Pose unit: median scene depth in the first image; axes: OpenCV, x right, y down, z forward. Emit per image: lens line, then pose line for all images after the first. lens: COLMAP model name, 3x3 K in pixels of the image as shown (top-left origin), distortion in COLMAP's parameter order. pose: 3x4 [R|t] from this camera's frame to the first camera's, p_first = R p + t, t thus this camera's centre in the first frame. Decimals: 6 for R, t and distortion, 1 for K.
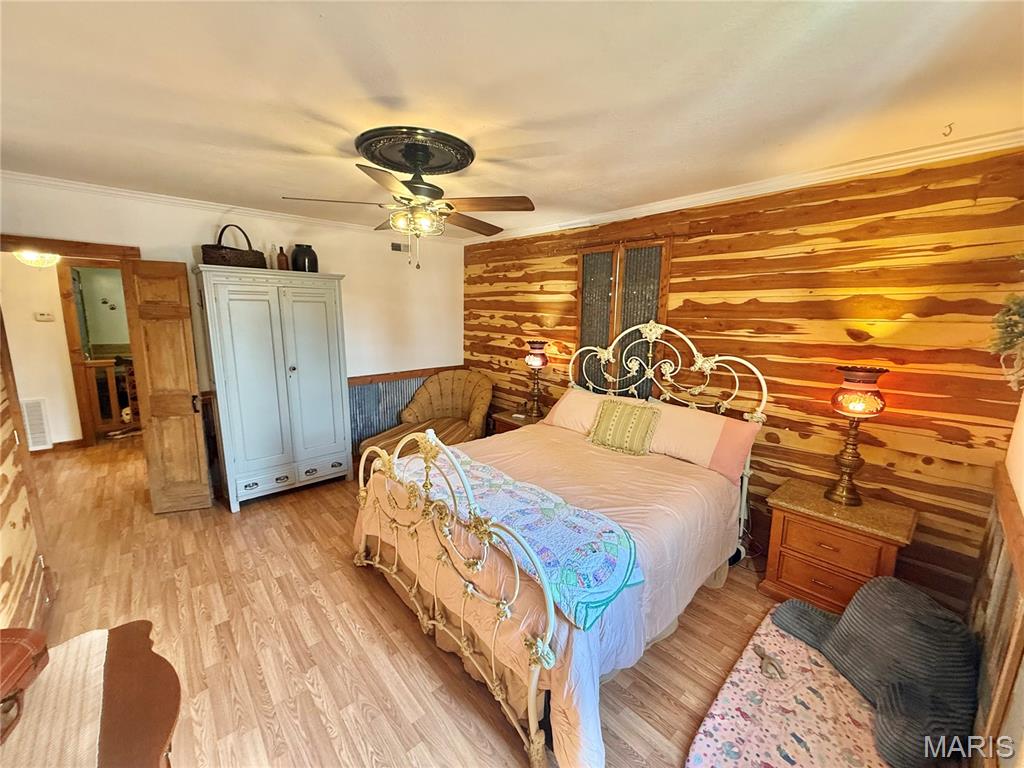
lens RADIAL K [[404.8, 0, 517.6], [0, 404.8, 383.0], [0, 0, 1]] dist [0.000169, -0.000002]
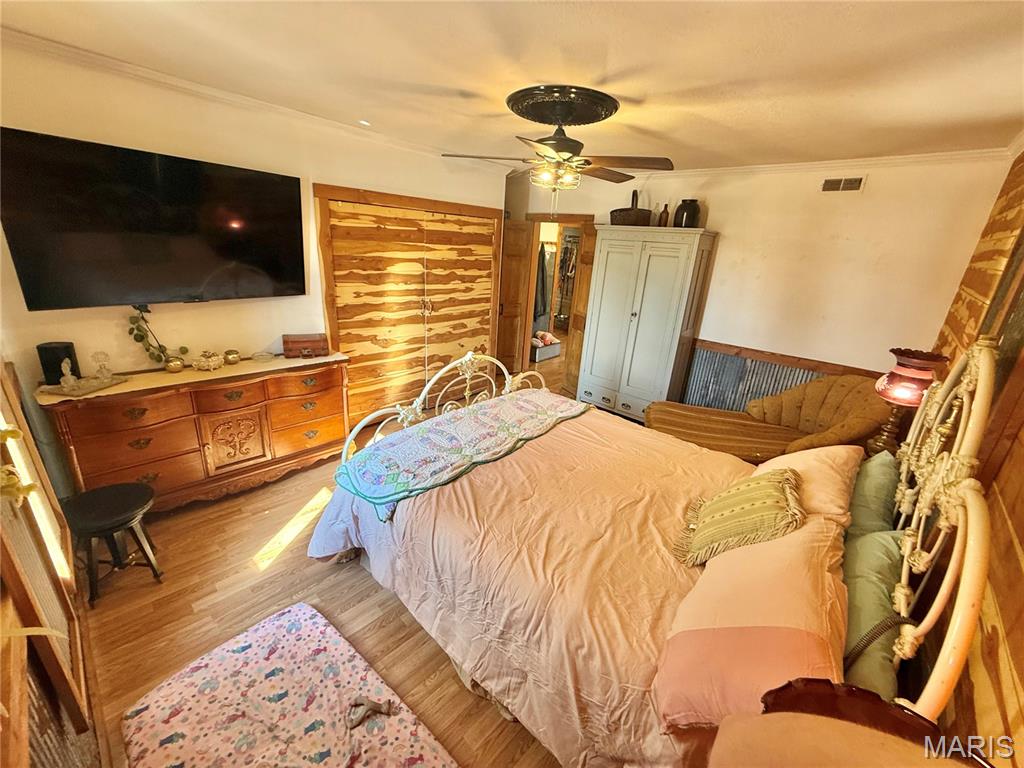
lens RADIAL K [[404.8, 0, 515.2], [0, 404.8, 387.5], [0, 0, 1]] dist [0.000169, -0.000002]
pose [[0.129363, 0.316489, -0.939734, 1.210314], [-0.220456, 0.933159, 0.283927, -0.199864], [0.966780, 0.170441, 0.190488, 1.021430]]
